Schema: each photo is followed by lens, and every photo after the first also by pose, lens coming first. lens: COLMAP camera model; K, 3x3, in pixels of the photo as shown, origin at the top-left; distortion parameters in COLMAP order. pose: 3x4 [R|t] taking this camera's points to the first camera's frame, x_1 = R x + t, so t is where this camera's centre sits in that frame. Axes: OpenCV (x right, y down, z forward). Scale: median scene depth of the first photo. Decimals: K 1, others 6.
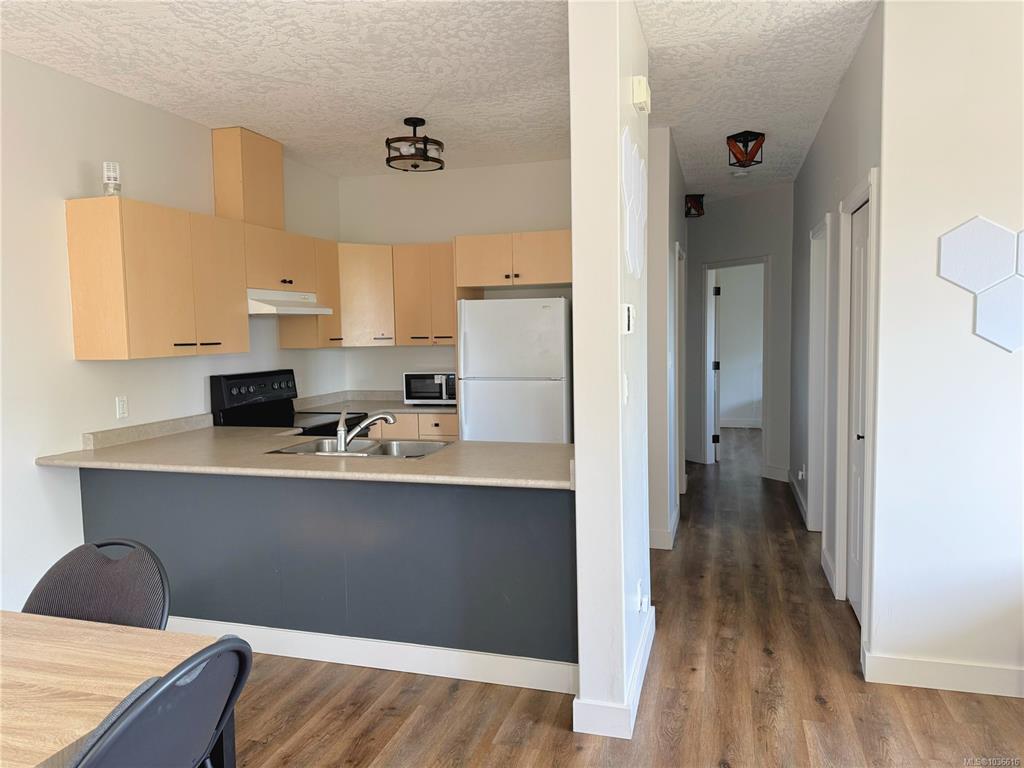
lens RADIAL K [[720.9, 0, 517.7], [0, 720.9, 384.5], [0, 0, 1]] dist [0.020400, -0.025692]
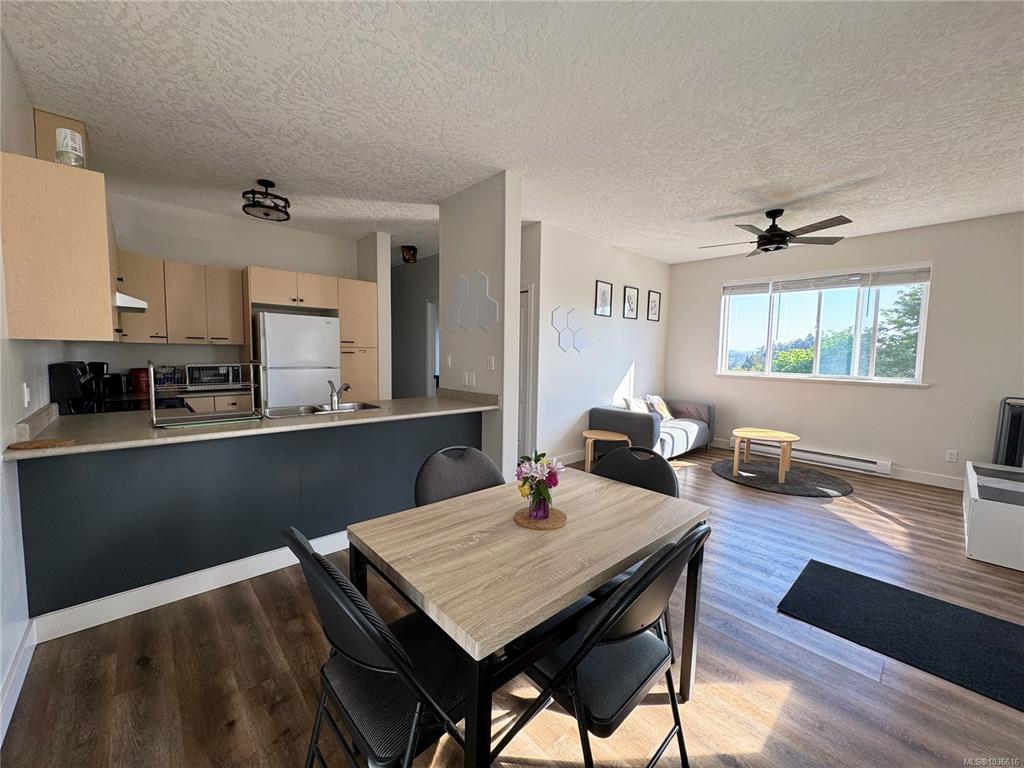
lens RADIAL K [[404.9, 0, 517.1], [0, 404.9, 382.7], [0, 0, 1]] dist [-0.007156, 0.001074]
pose [[0.516582, -0.035970, 0.855482, -0.779276], [0.040397, 0.999028, 0.017612, 0.041626], [-0.855284, 0.025461, 0.517533, 0.251371]]
